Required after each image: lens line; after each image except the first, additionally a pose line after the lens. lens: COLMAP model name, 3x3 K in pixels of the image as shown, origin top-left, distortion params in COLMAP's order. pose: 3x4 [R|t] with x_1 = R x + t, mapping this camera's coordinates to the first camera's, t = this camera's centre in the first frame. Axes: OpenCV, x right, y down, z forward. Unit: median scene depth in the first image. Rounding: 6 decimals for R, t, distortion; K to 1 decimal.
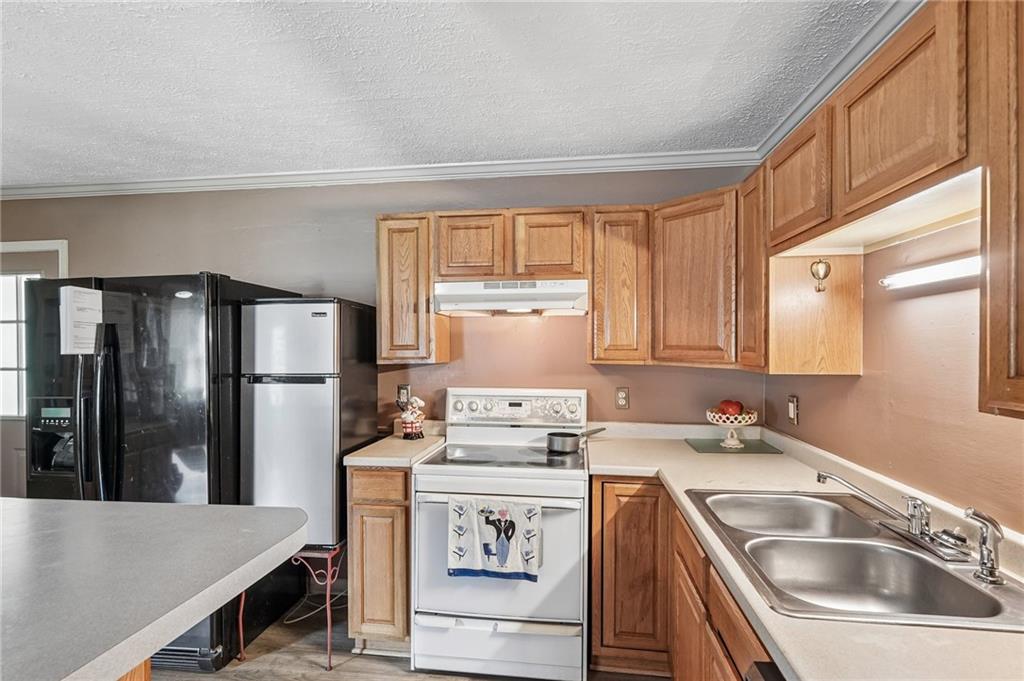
lens RADIAL K [[502.8, 0, 516.5], [0, 502.8, 351.8], [0, 0, 1]] dist [-0.010234, 0.007385]
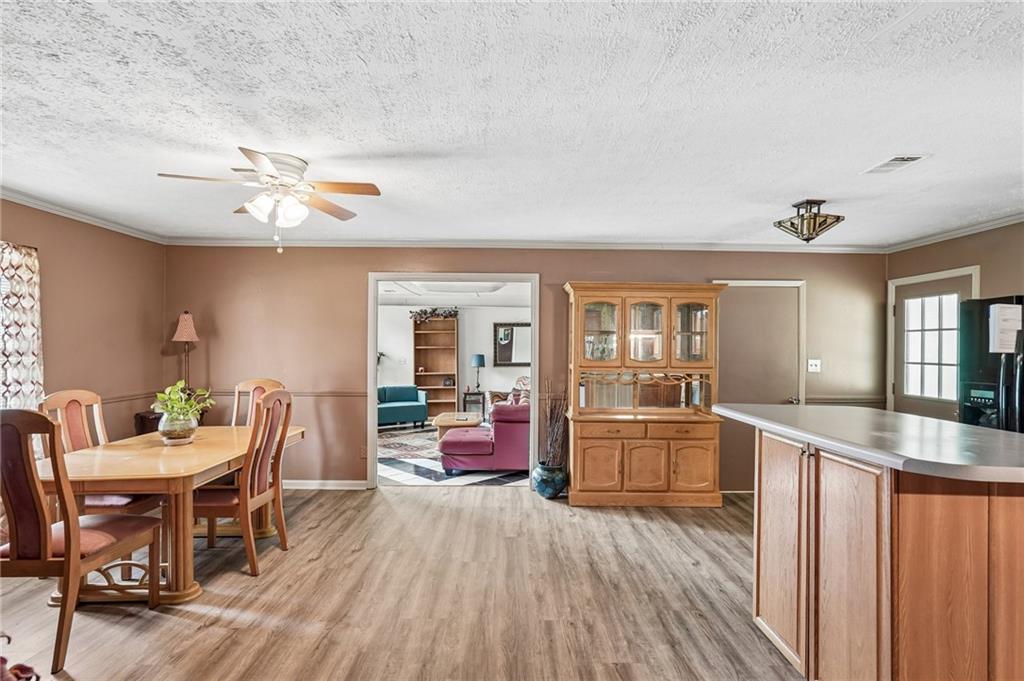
lens RADIAL K [[502.8, 0, 511.8], [0, 502.8, 340.7], [0, 0, 1]] dist [-0.010234, 0.007385]
pose [[0.129503, -0.004209, -0.991570, 0.301624], [-0.024766, 0.999665, -0.007478, 0.014087], [0.991270, 0.025525, 0.129355, -0.486412]]
